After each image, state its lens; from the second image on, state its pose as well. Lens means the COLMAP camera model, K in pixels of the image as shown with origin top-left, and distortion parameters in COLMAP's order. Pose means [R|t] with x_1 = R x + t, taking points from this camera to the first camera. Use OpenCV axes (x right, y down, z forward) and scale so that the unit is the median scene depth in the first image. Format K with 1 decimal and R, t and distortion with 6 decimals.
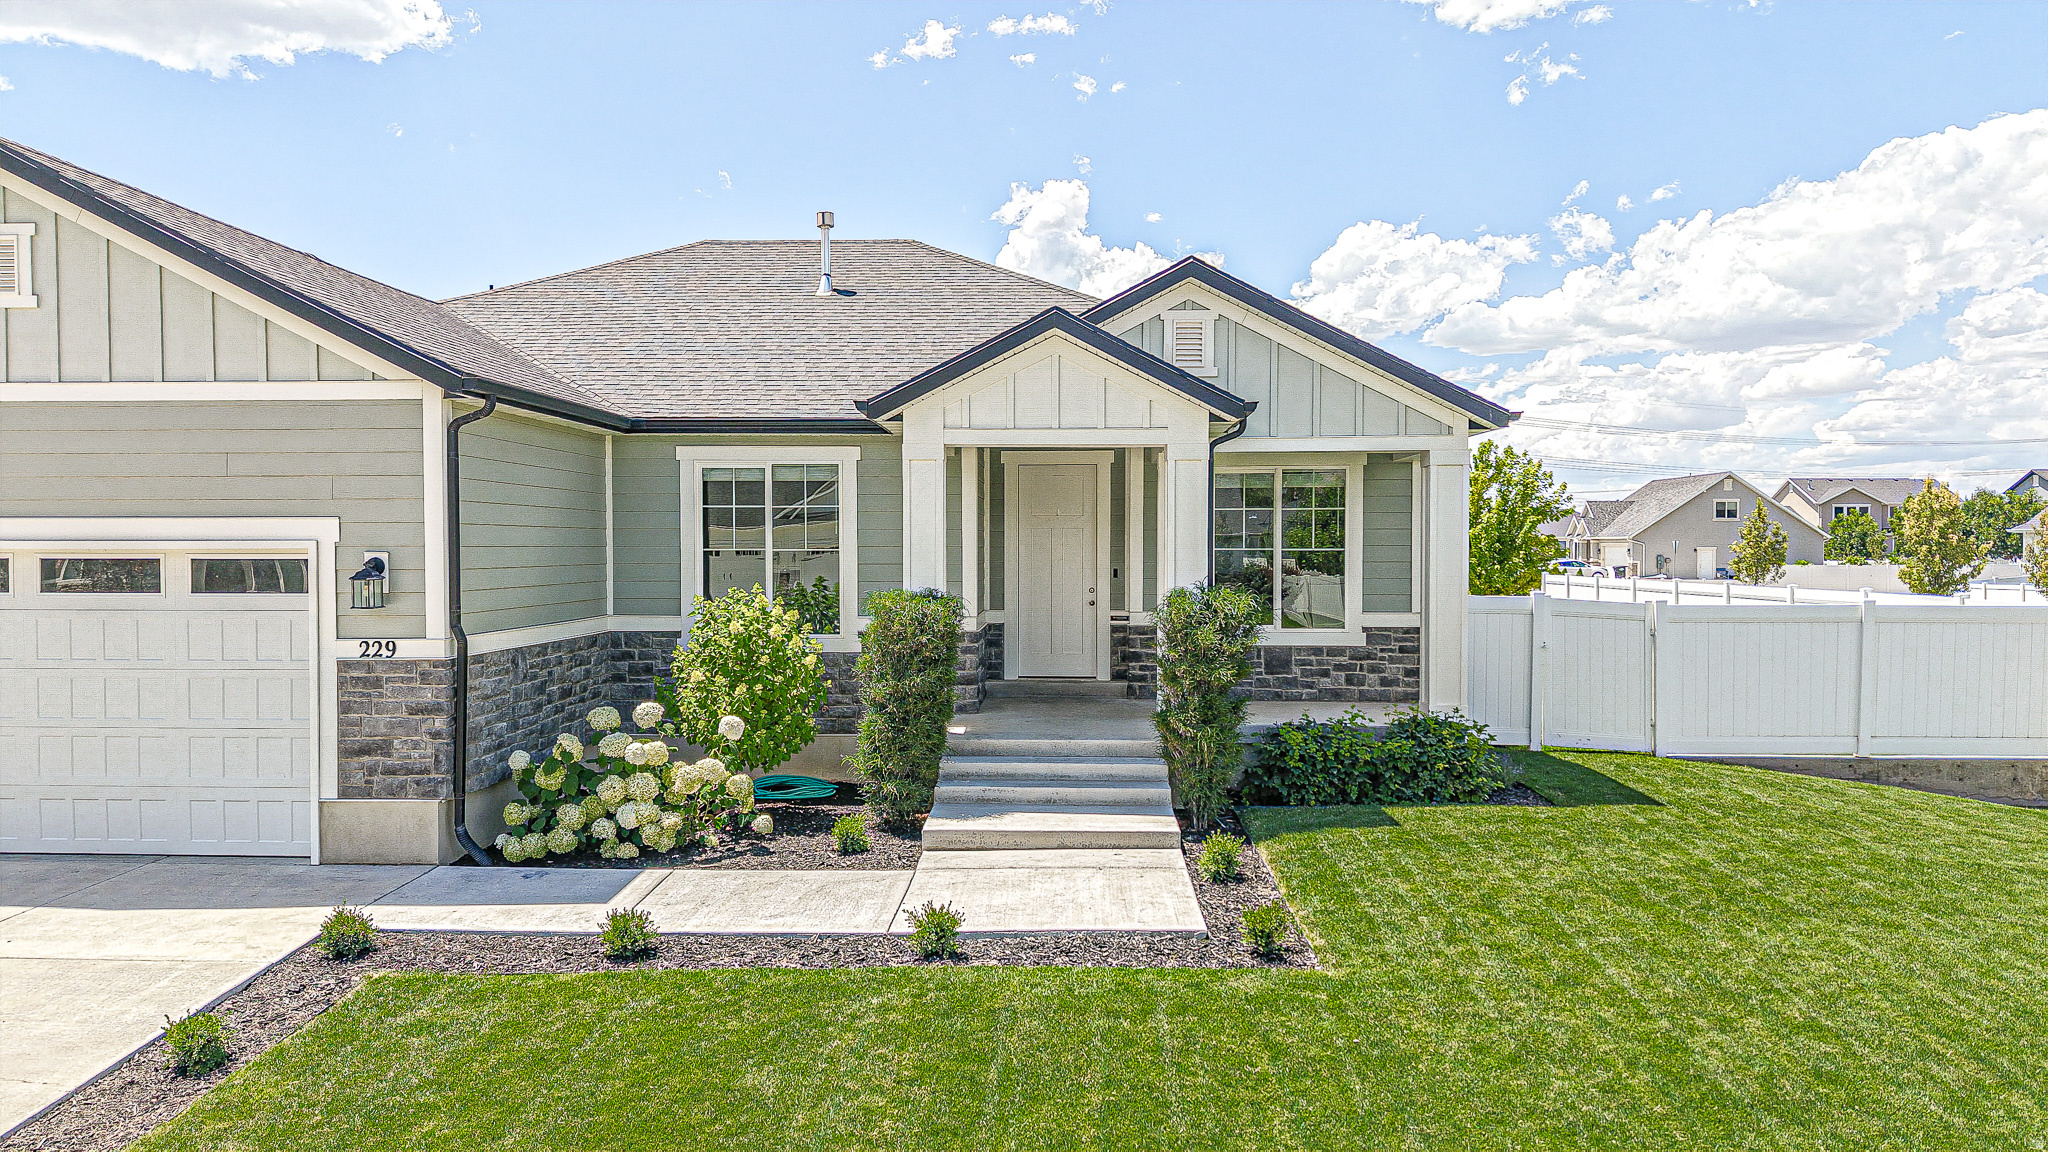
lens RADIAL K [[1367.5, 0, 1023.3], [0, 1367.5, 575.2], [0, 0, 1]] dist [0.046691, -0.053137]
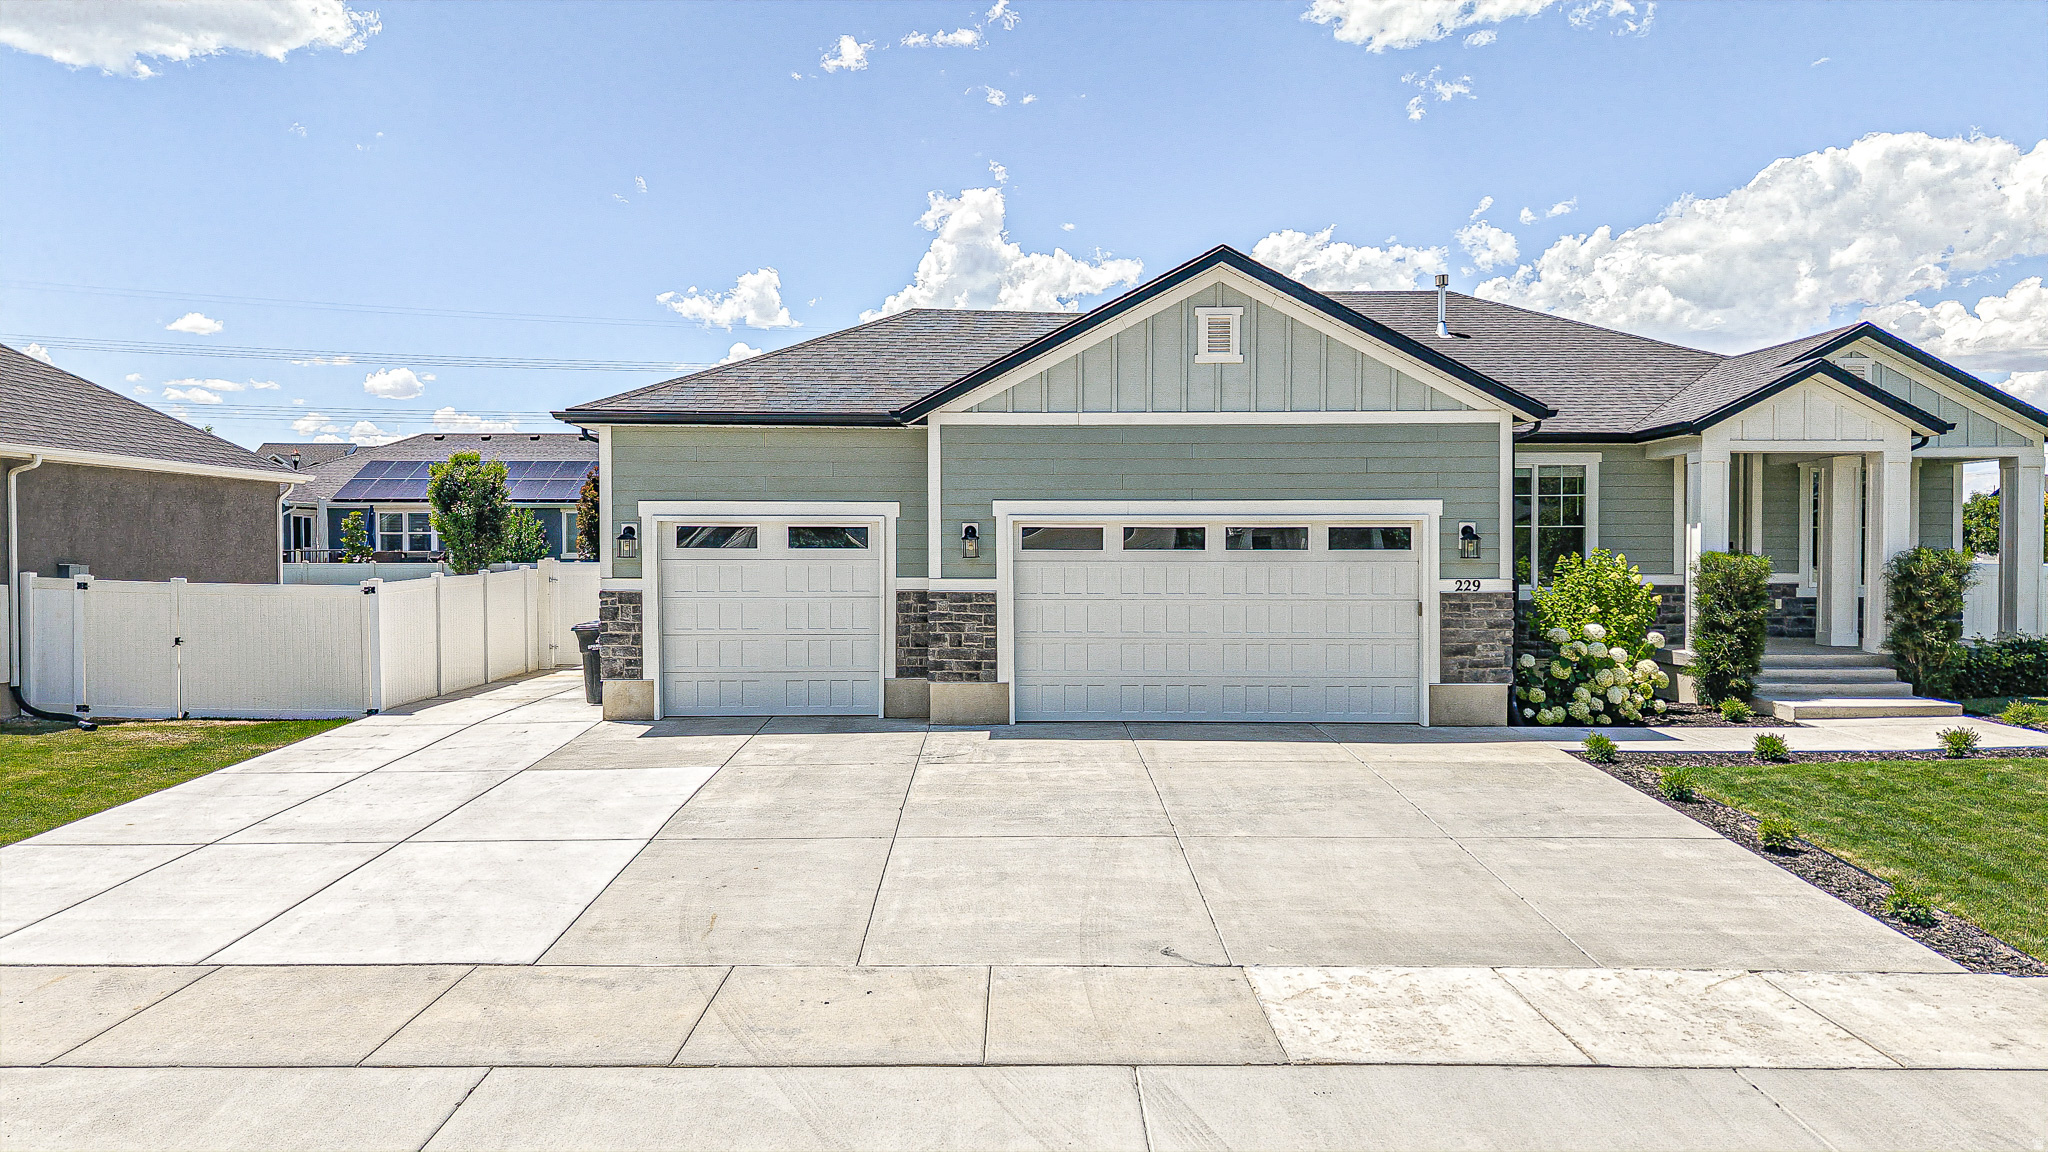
lens RADIAL K [[1371.1, 0, 1014.5], [0, 1371.1, 576.4], [0, 0, 1]] dist [0.055124, -0.089270]
pose [[0.998838, -0.000536, 0.048187, -0.946888], [0.000678, 0.999995, -0.002924, 0.043093], [-0.048185, 0.002954, 0.998834, -0.459054]]
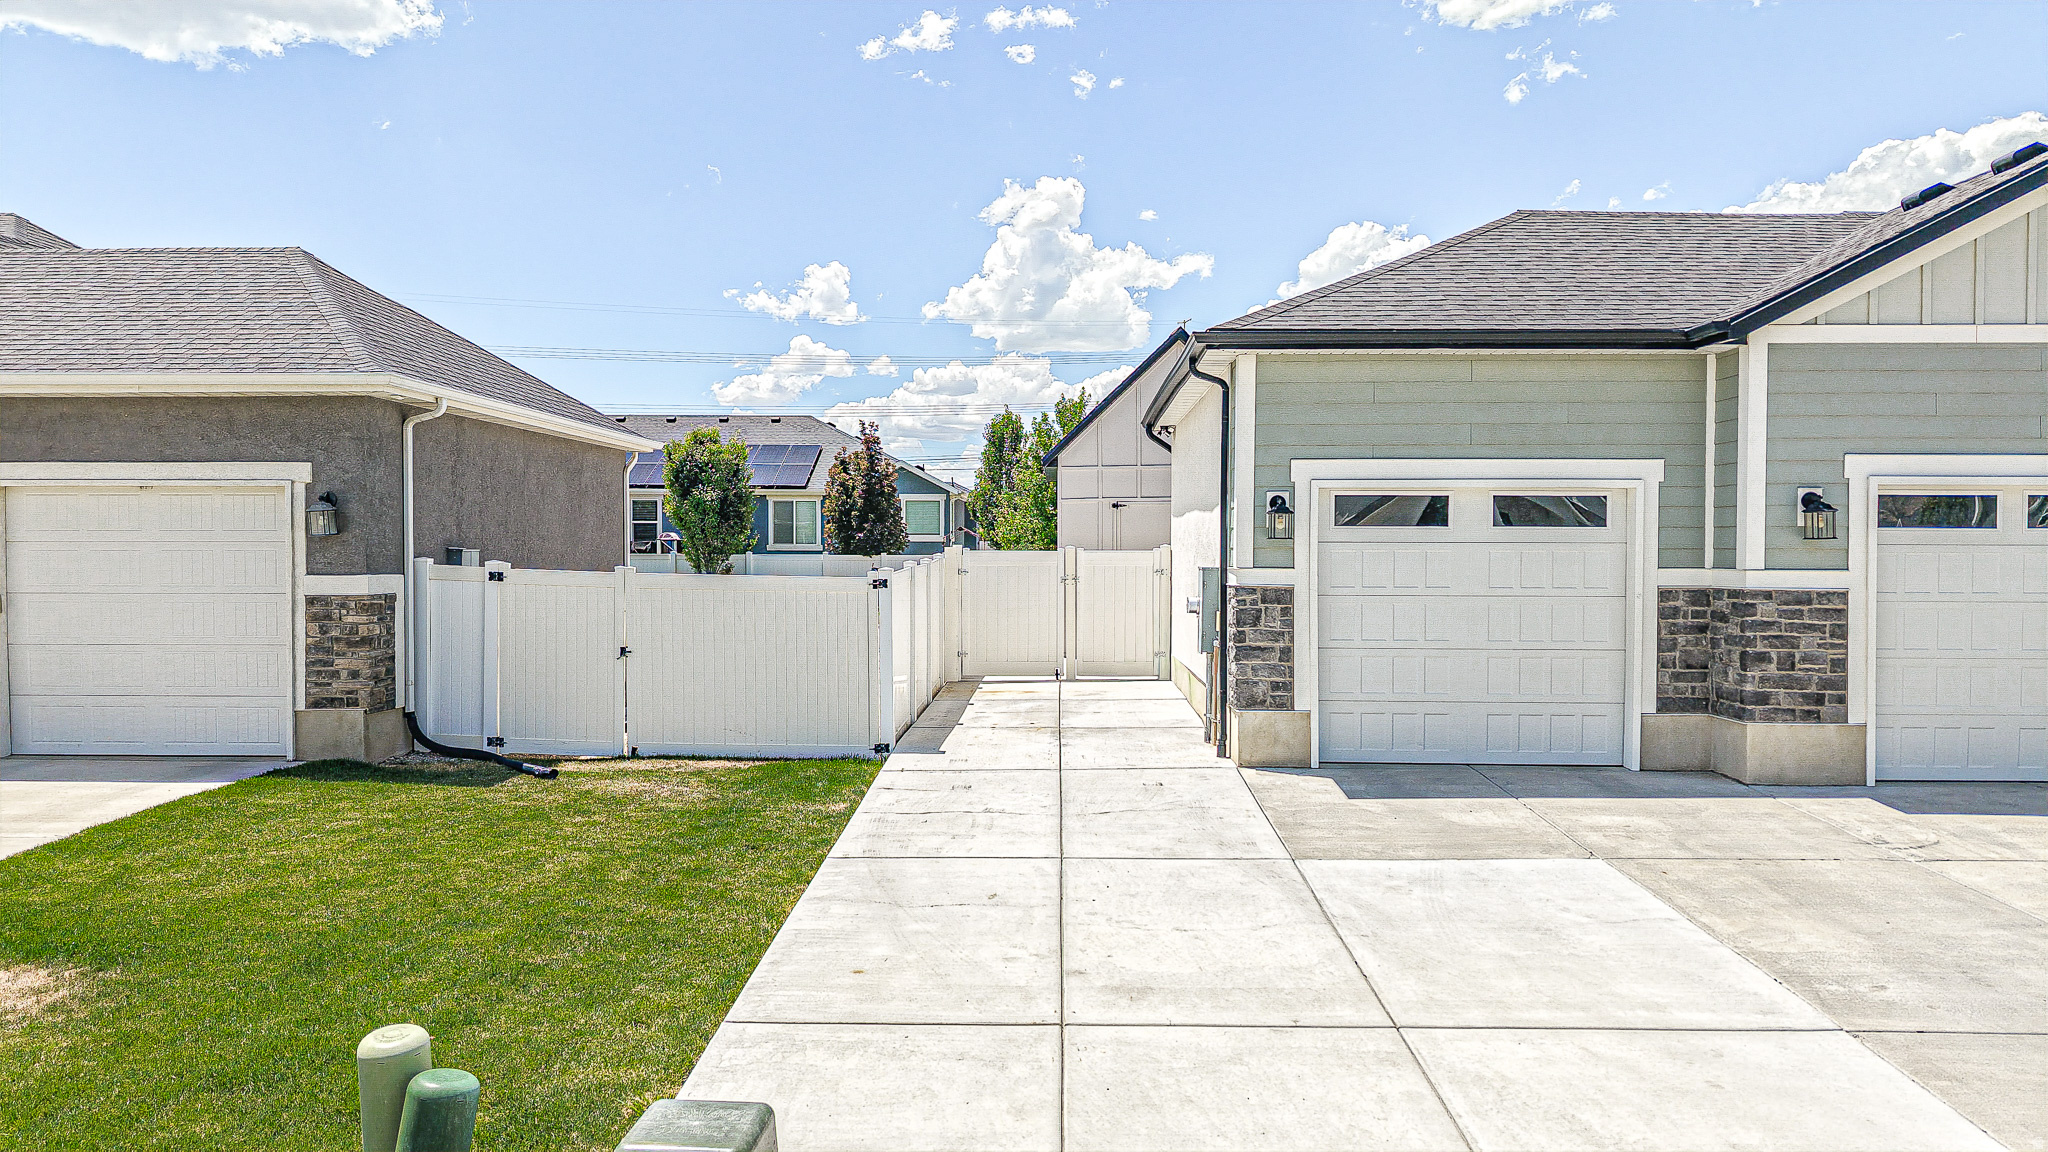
lens RADIAL K [[1390.8, 0, 1021.4], [0, 1390.8, 573.0], [0, 0, 1]] dist [0.046981, -0.068206]
pose [[0.999968, 0.003336, 0.007318, -1.469284], [-0.003312, 0.999989, -0.003325, 0.048010], [-0.007329, 0.003301, 0.999968, -0.047255]]
